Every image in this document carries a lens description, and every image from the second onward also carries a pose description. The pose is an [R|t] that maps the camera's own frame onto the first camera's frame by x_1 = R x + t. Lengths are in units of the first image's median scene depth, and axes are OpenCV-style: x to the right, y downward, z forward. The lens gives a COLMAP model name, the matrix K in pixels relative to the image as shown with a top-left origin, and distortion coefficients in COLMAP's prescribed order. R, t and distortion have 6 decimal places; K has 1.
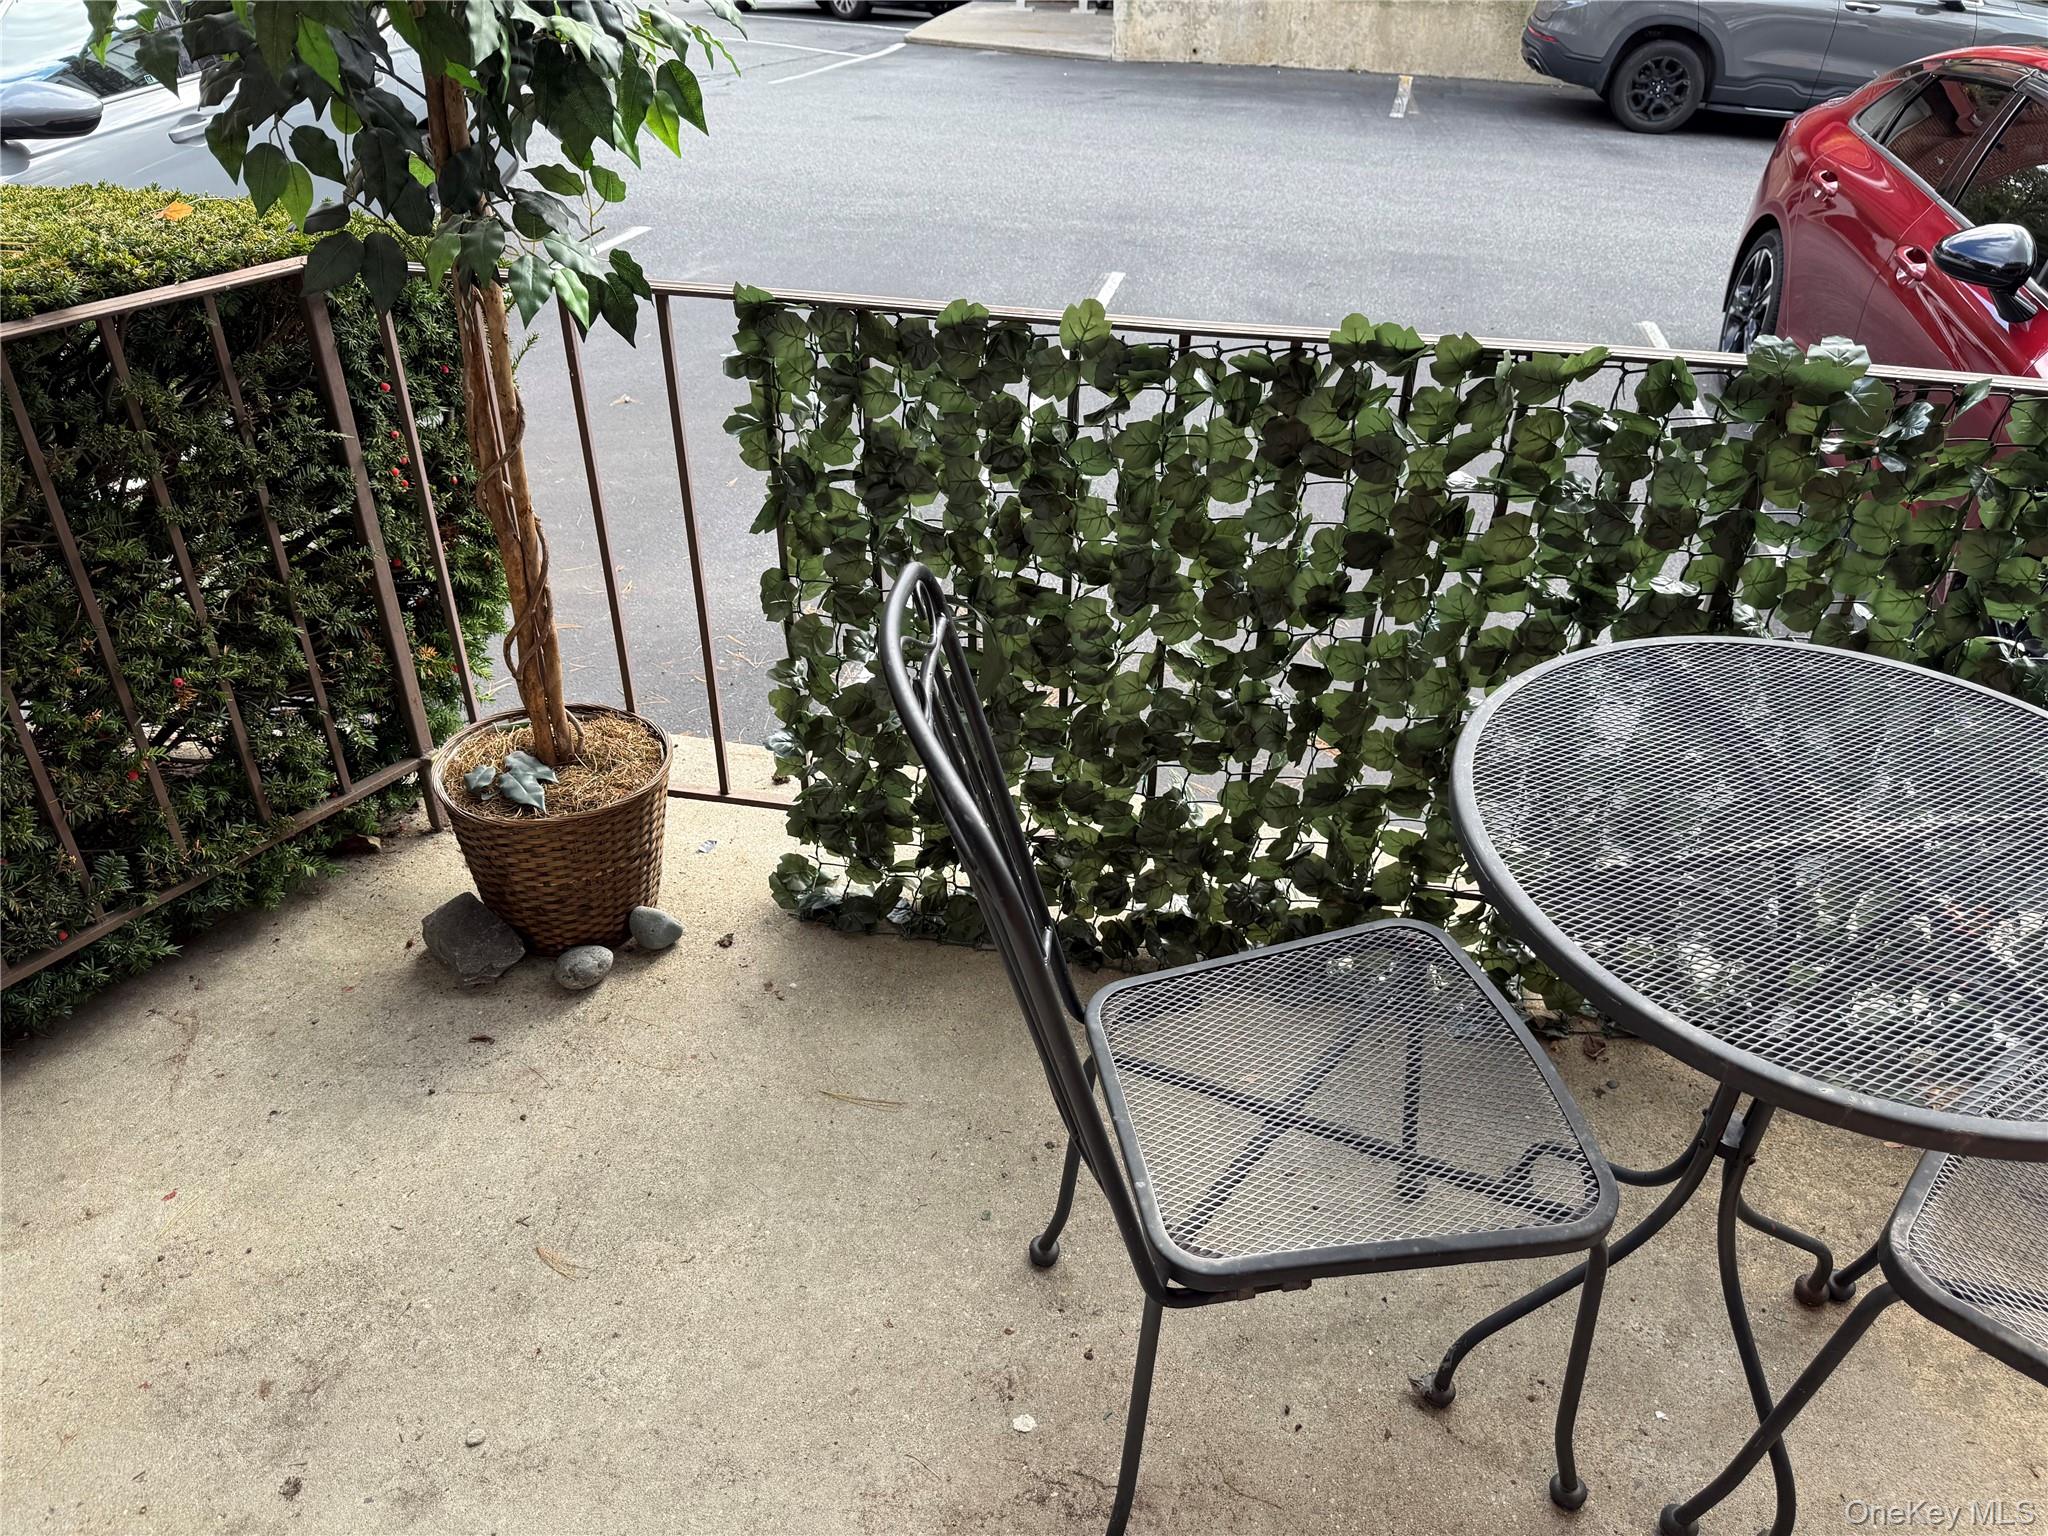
lens RADIAL K [[1451.8, 0, 1024.0], [0, 1451.8, 768.0], [0, 0, 1]] dist [0.000719, 0.000230]
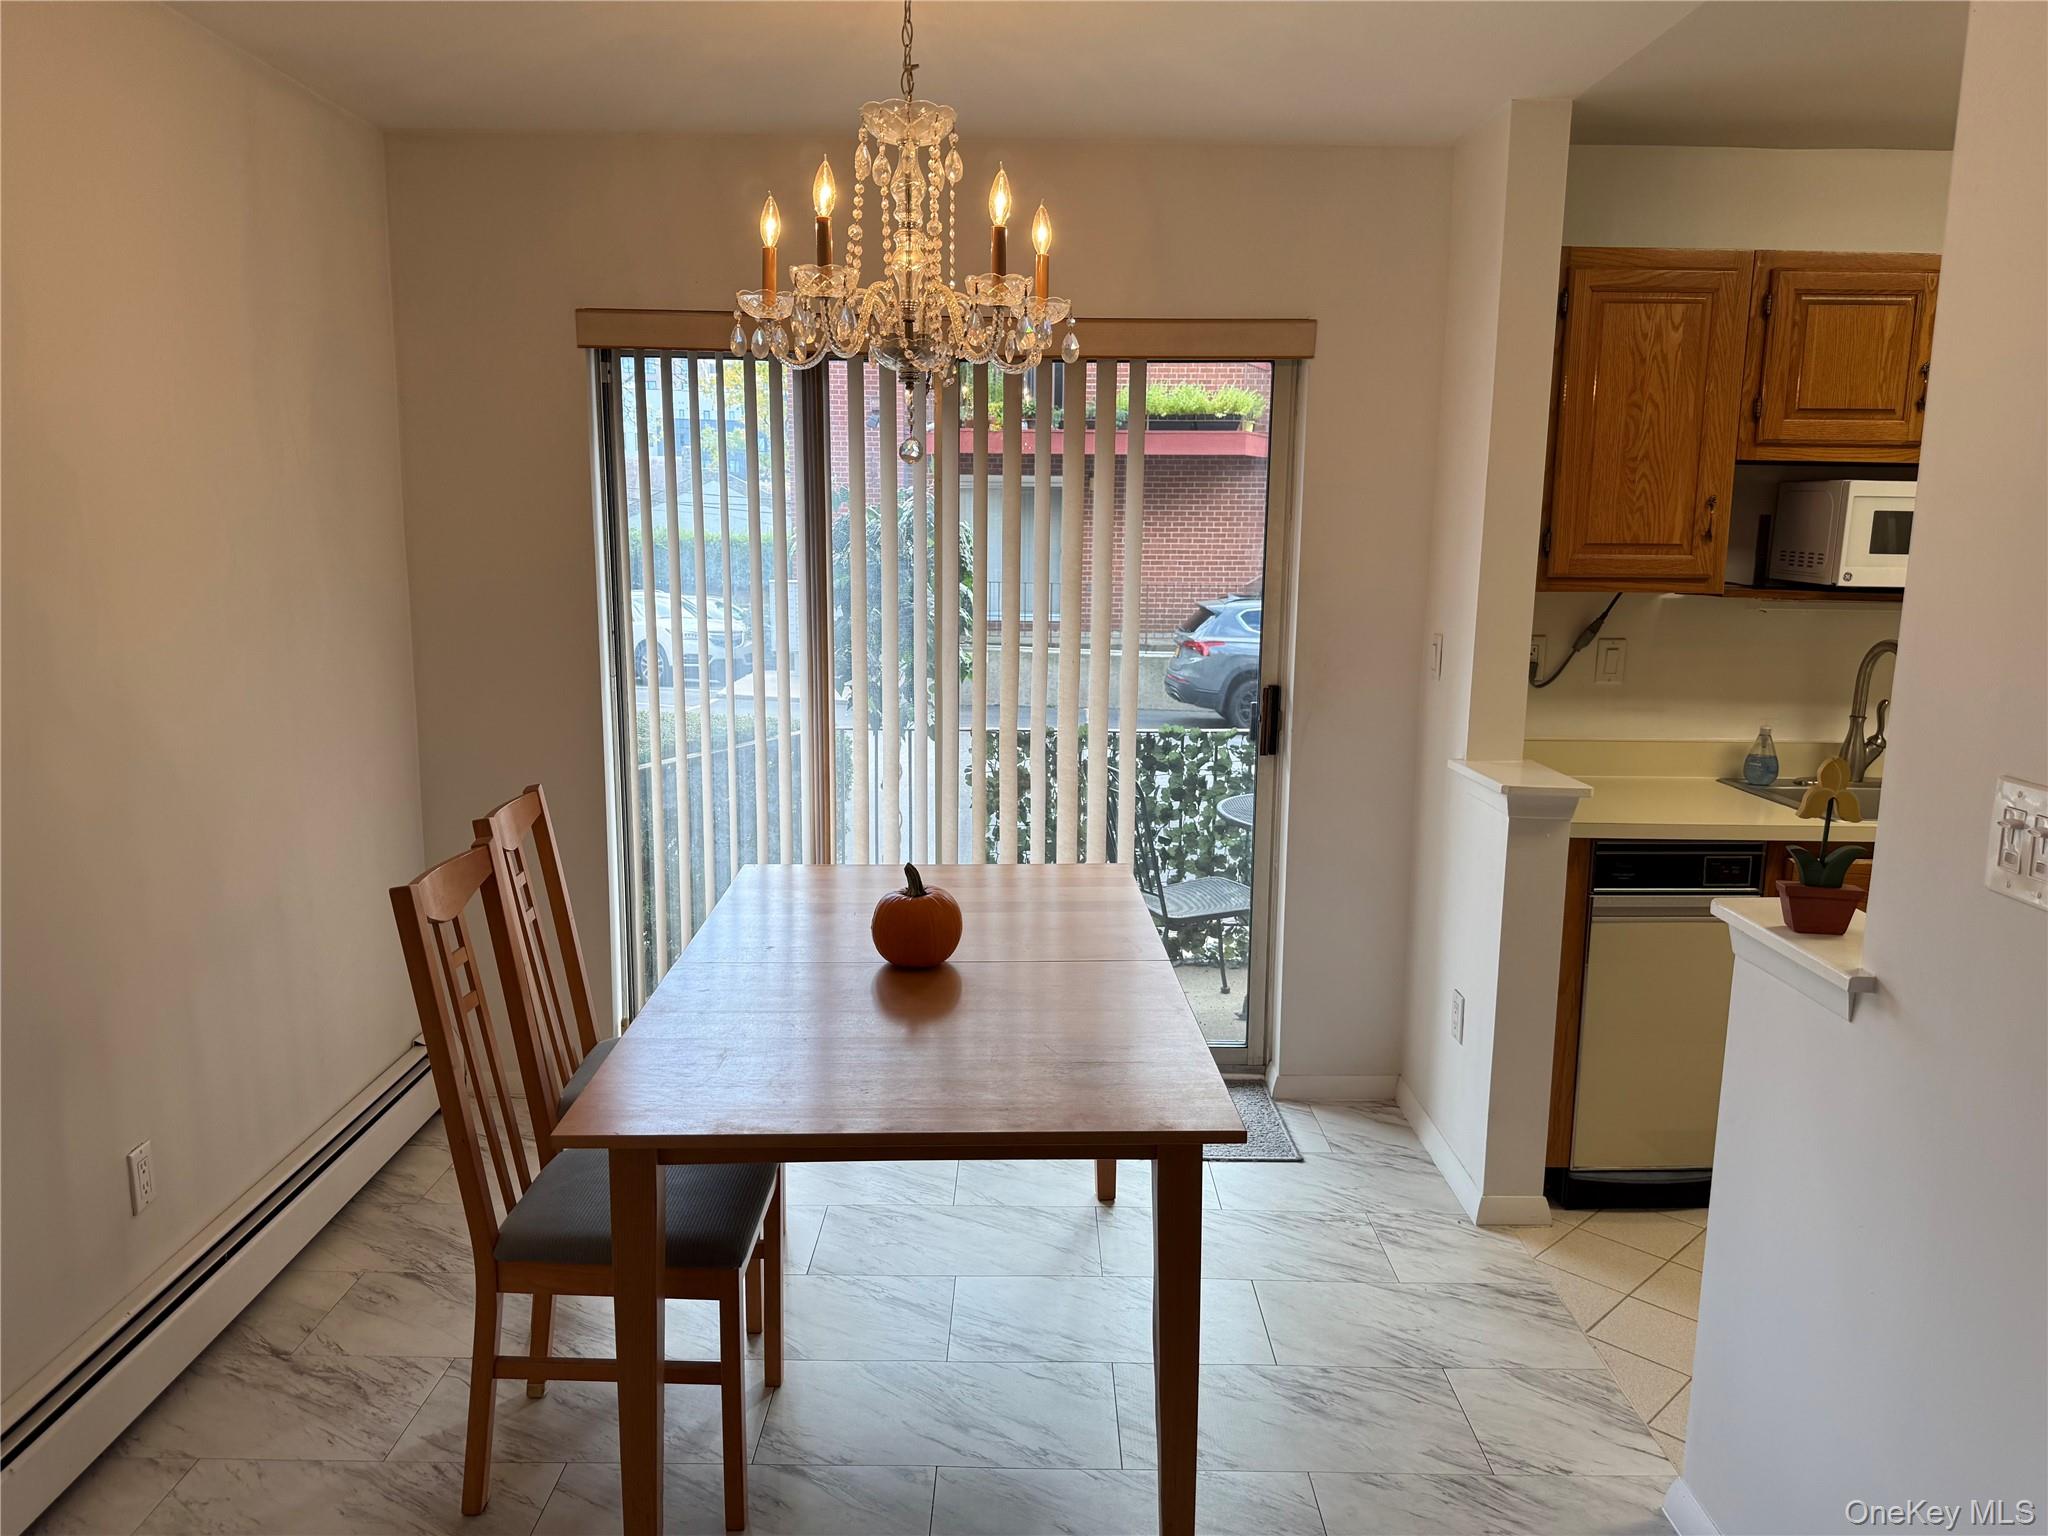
lens RADIAL K [[1451.8, 0, 1024.0], [0, 1451.8, 768.0], [0, 0, 1]] dist [0.000719, 0.000230]
pose [[0.977221, -0.037971, 0.208799, -0.731954], [0.120124, 0.910050, -0.396711, 0.989242], [-0.174954, 0.412756, 0.893881, -1.752104]]
